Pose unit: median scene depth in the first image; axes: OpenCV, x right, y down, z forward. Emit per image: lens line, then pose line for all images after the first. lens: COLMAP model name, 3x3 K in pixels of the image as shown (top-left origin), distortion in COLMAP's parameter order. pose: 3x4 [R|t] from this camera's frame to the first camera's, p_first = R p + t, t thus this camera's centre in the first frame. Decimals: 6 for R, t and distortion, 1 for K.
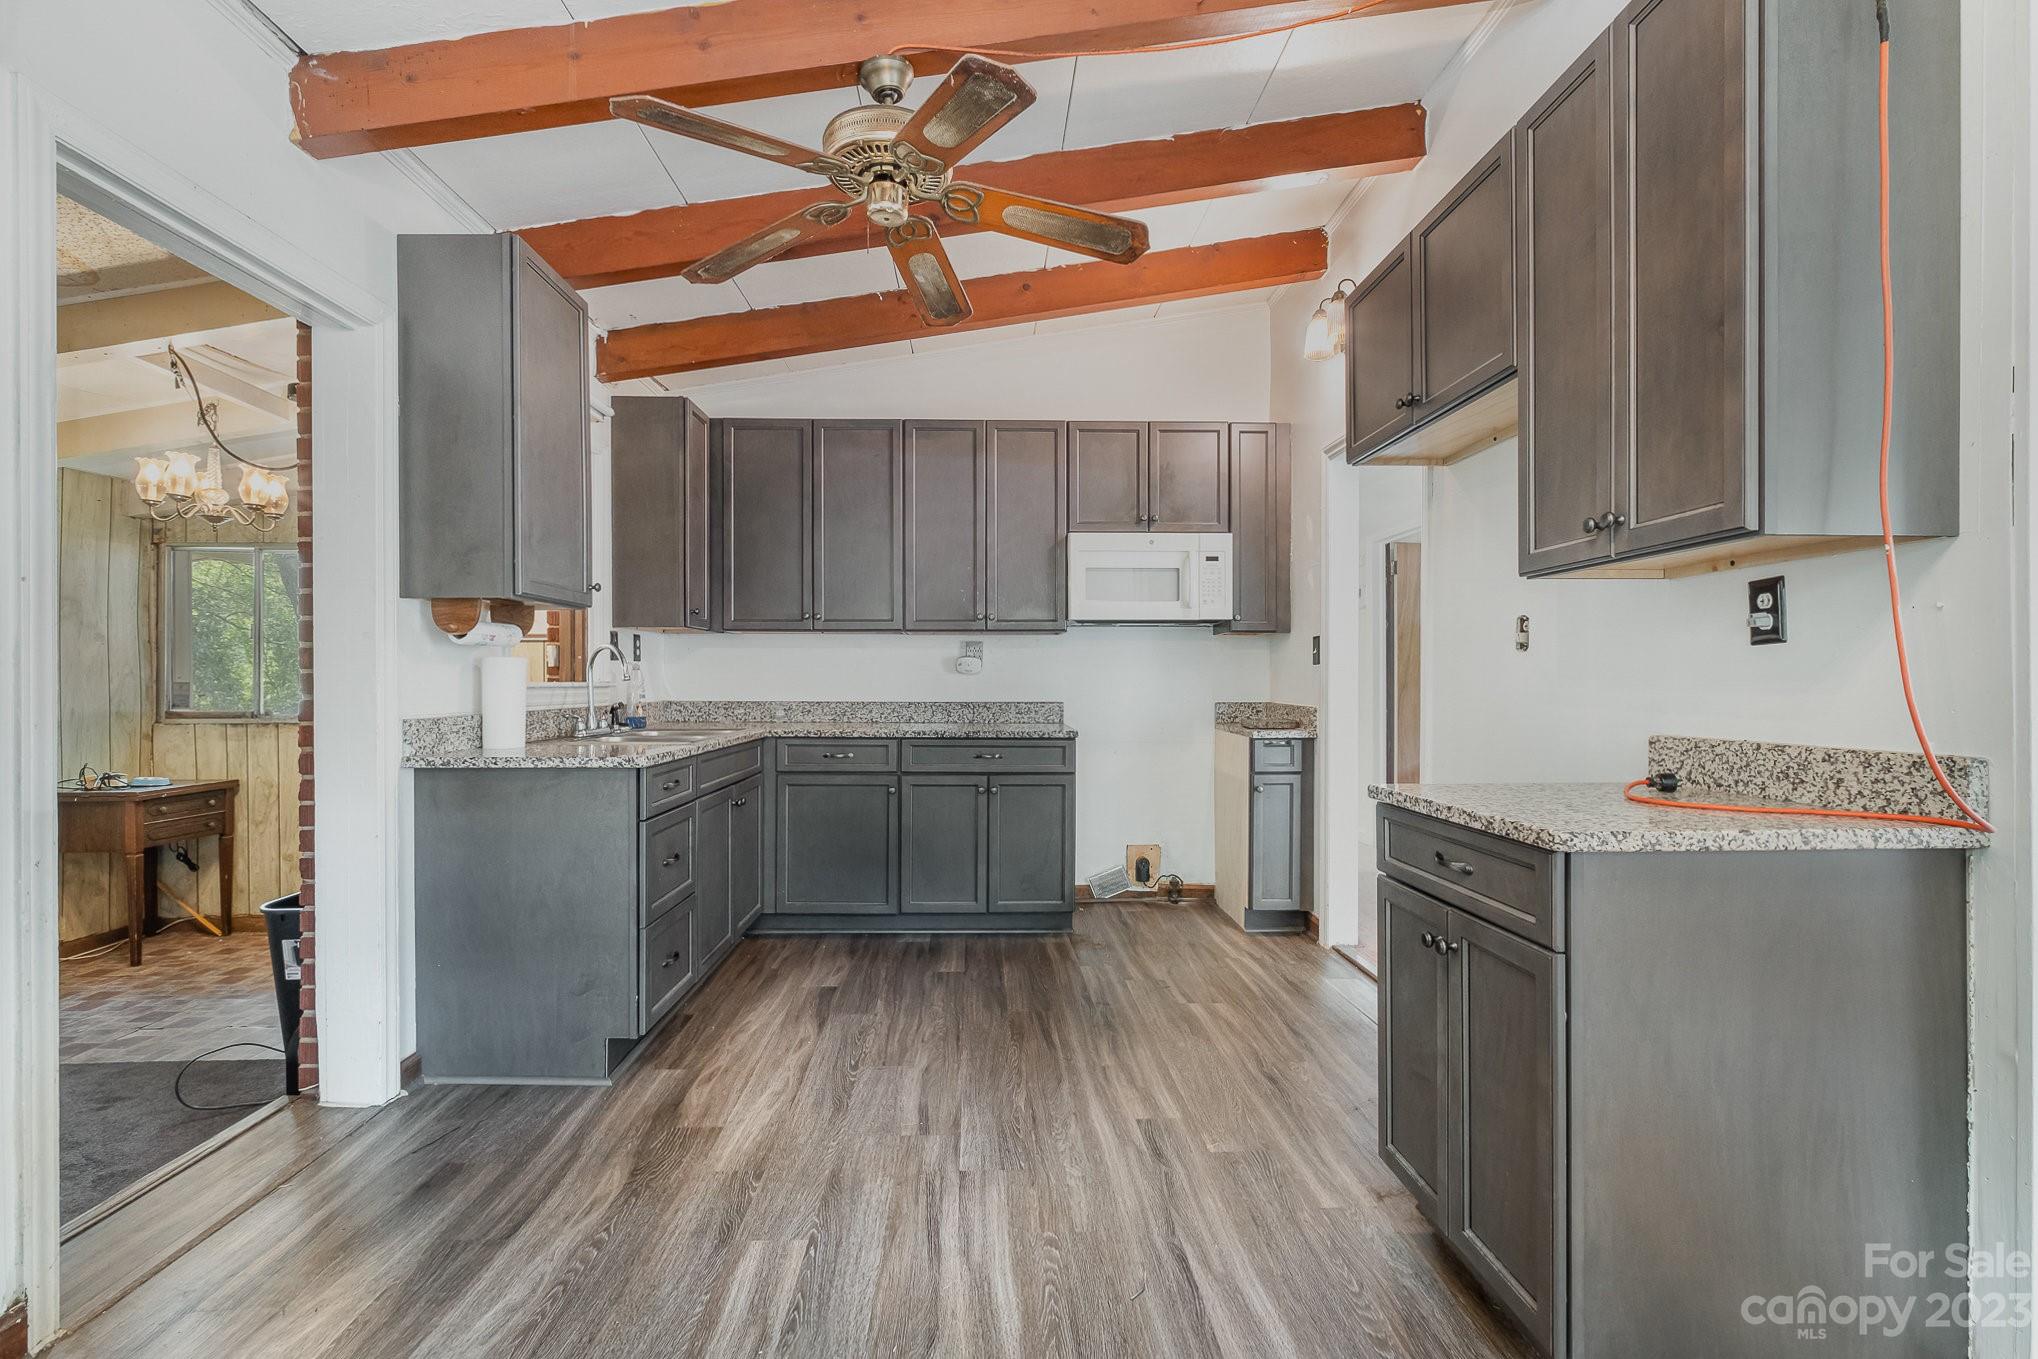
lens RADIAL K [[906.4, 0, 1010.3], [0, 906.4, 680.6], [0, 0, 1]] dist [-0.004368, -0.000136]
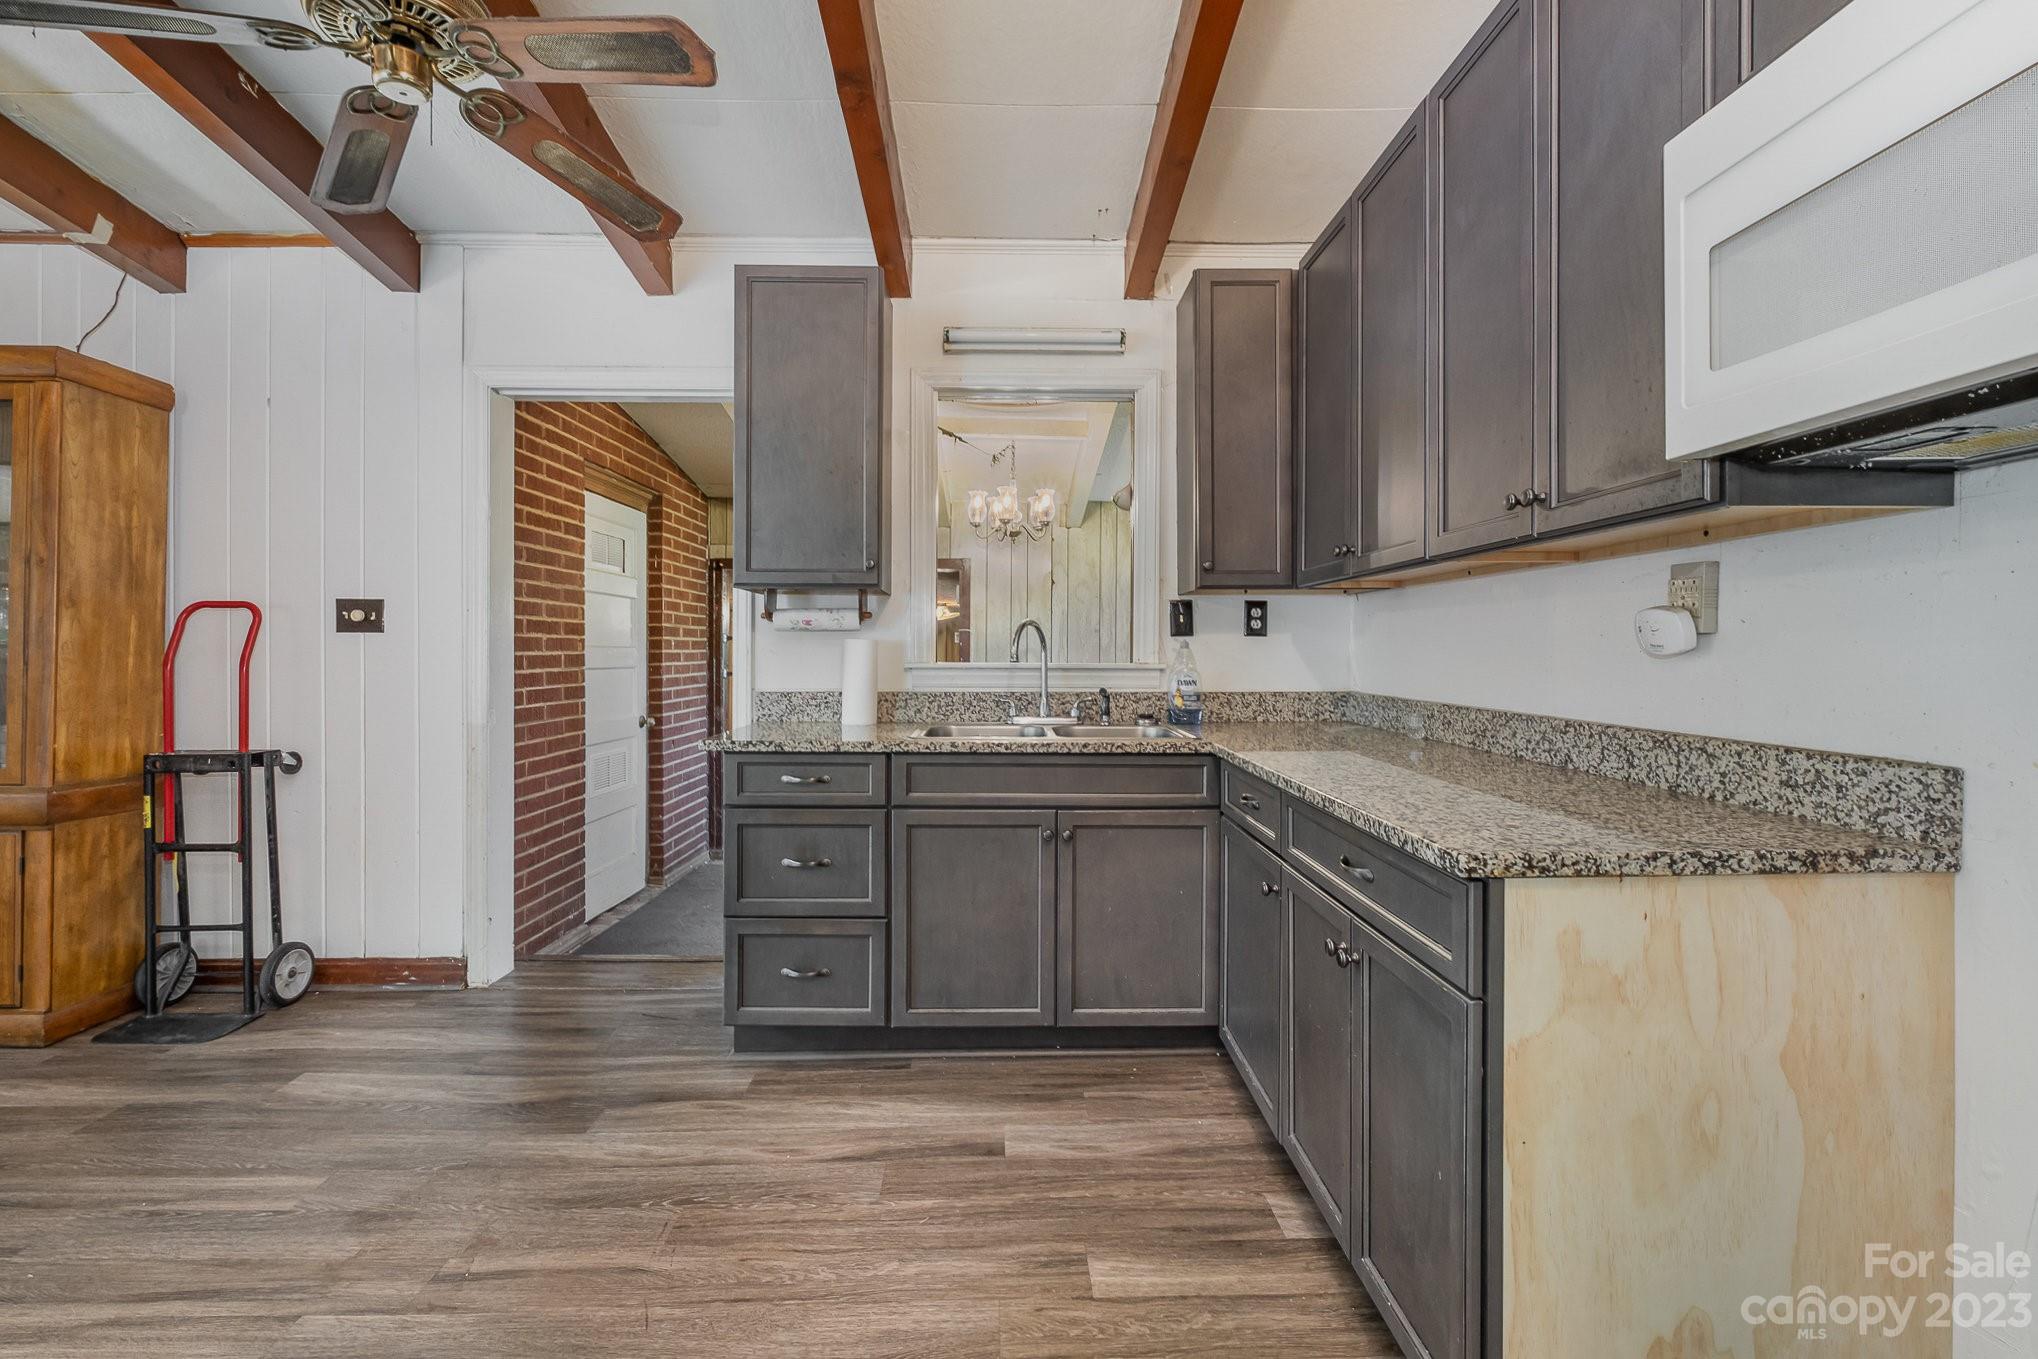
lens RADIAL K [[915.2, 0, 1012.1], [0, 915.2, 658.8], [0, 0, 1]] dist [-0.001510, 0.000018]
pose [[-0.016383, 0.009442, -0.999821, 0.435240], [-0.003696, 0.999948, 0.009503, -0.011464], [0.999859, 0.003851, -0.016347, 1.006771]]
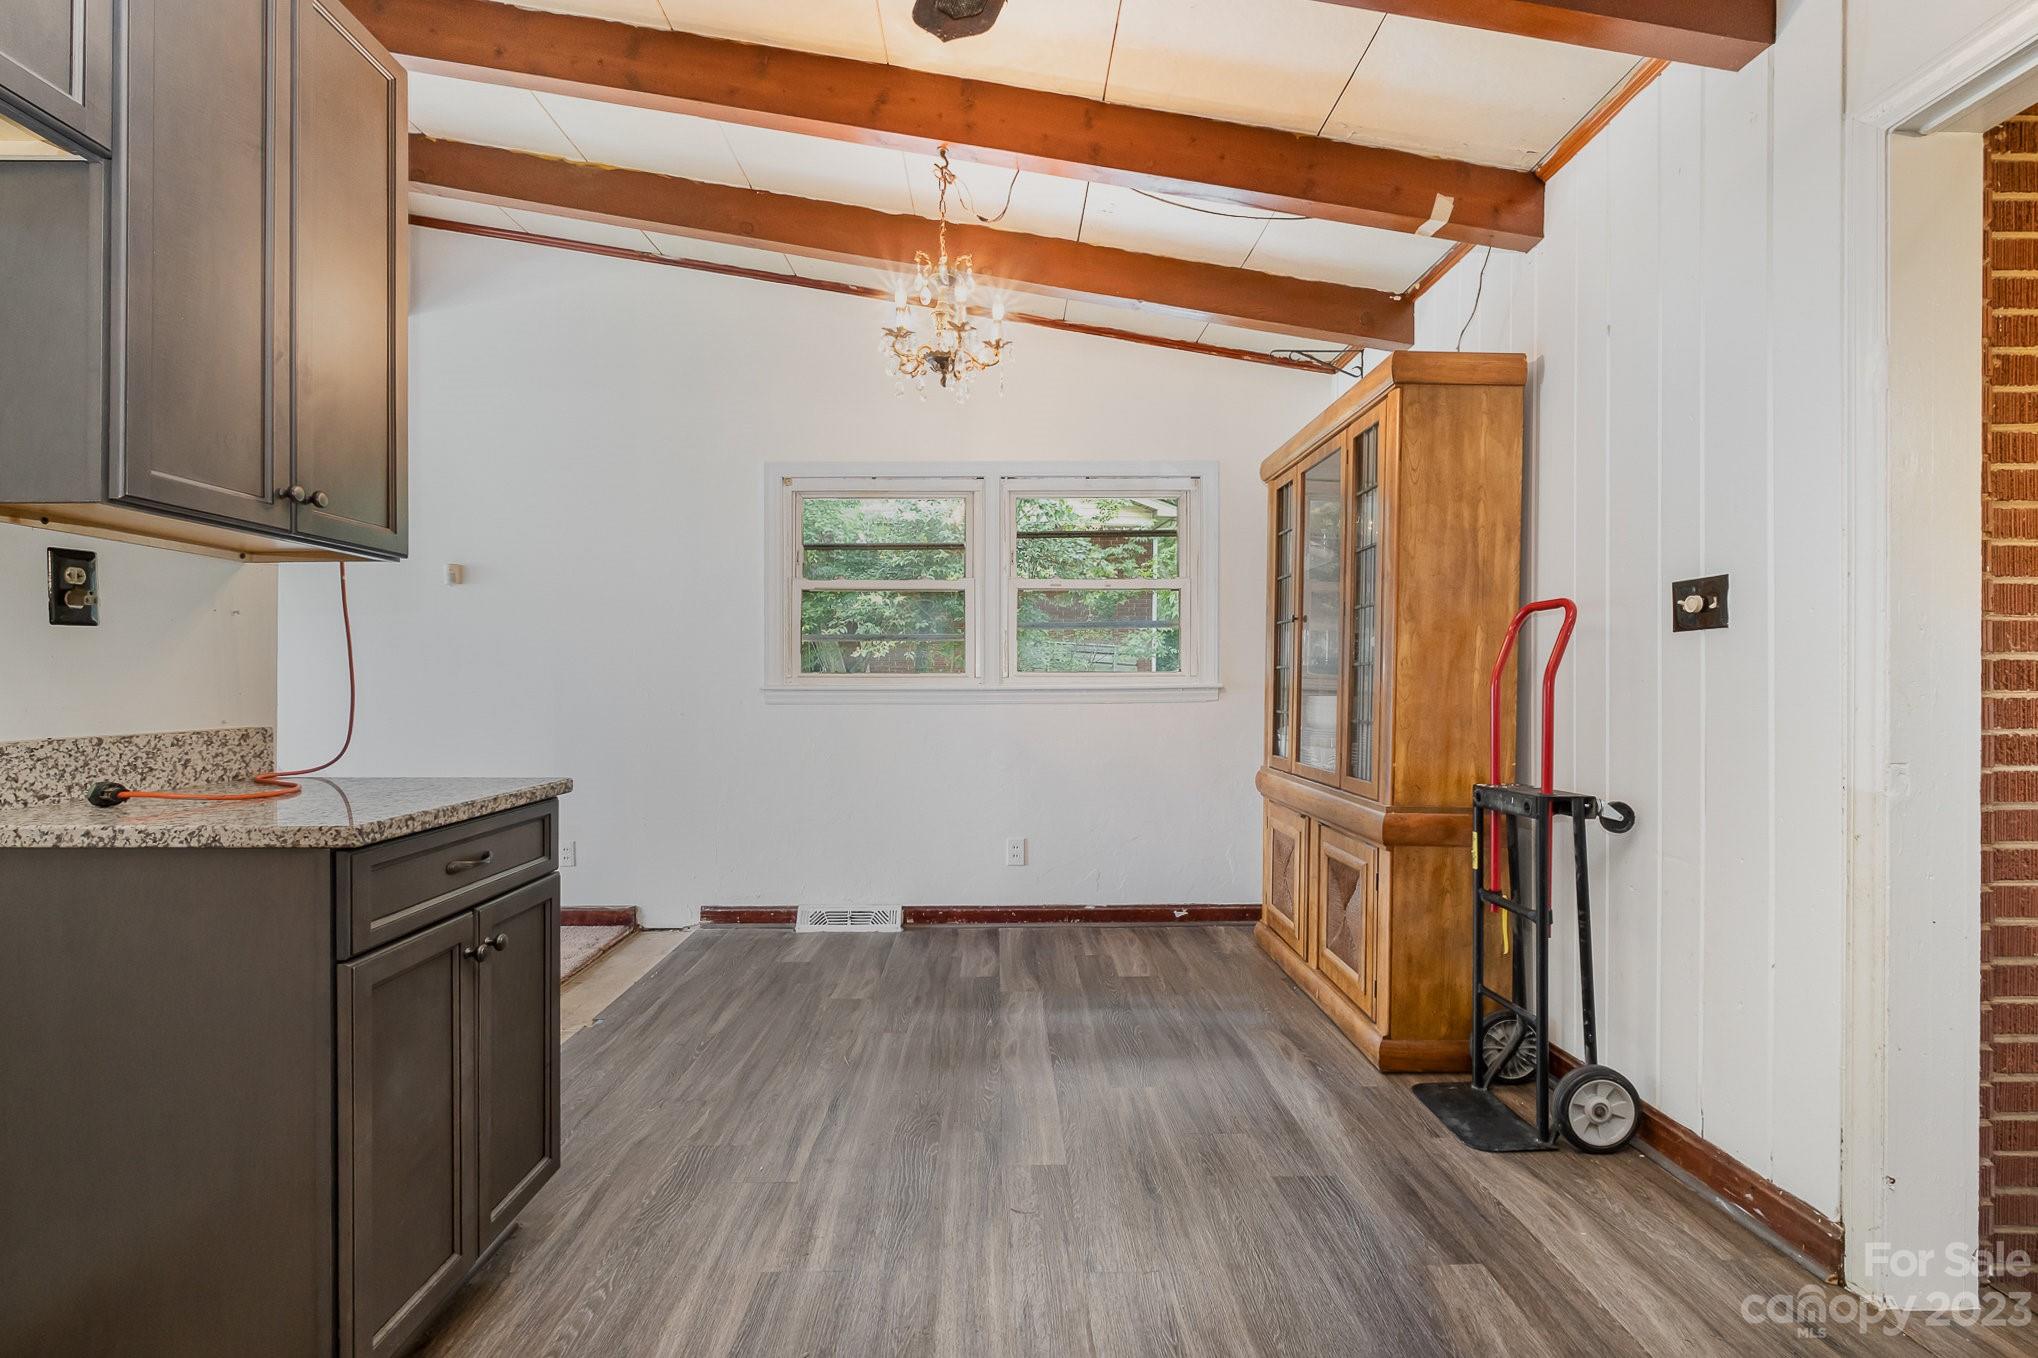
lens RADIAL K [[924.7, 0, 1012.1], [0, 924.7, 689.0], [0, 0, 1]] dist [-0.004221, -0.000520]
pose [[-0.999731, 0.001046, 0.023154, -0.044889], [0.001034, 0.999999, -0.000521, 0.011544], [-0.023154, -0.000497, -0.999732, 0.944685]]
